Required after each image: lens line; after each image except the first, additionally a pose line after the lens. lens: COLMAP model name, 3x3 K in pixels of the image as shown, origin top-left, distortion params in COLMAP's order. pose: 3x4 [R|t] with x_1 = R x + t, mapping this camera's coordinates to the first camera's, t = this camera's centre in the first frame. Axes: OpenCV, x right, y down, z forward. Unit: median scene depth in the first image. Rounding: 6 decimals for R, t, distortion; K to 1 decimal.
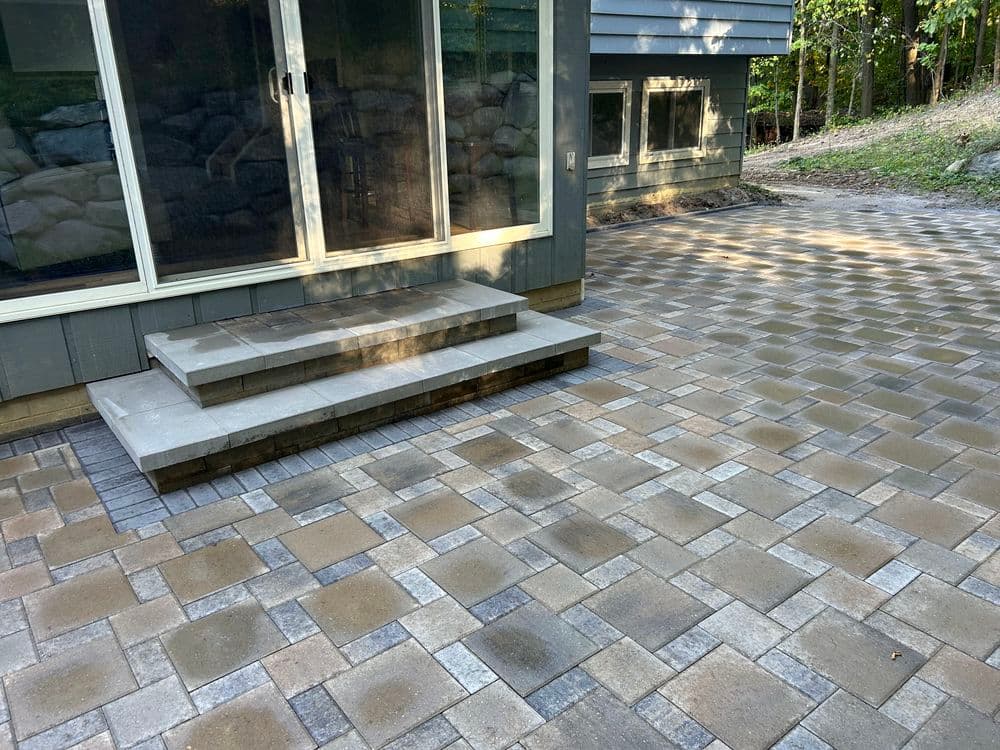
lens RADIAL K [[759.0, 0, 489.7], [0, 759.0, 361.7], [0, 0, 1]] dist [0.064123, -0.072343]
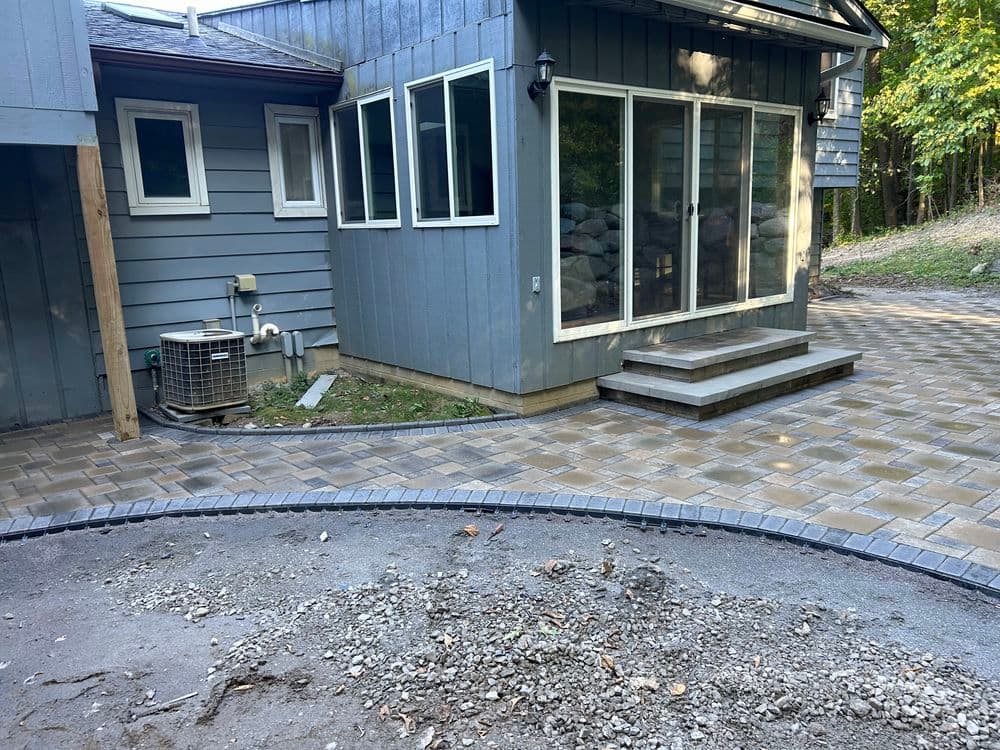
lens RADIAL K [[759.0, 0, 493.5], [0, 759.0, 372.5], [0, 0, 1]] dist [0.064123, -0.072343]
pose [[0.998982, -0.015344, 0.042429, -0.868484], [0.021056, 0.990257, -0.137650, 0.259568], [-0.039904, 0.138403, 0.989572, -0.720597]]
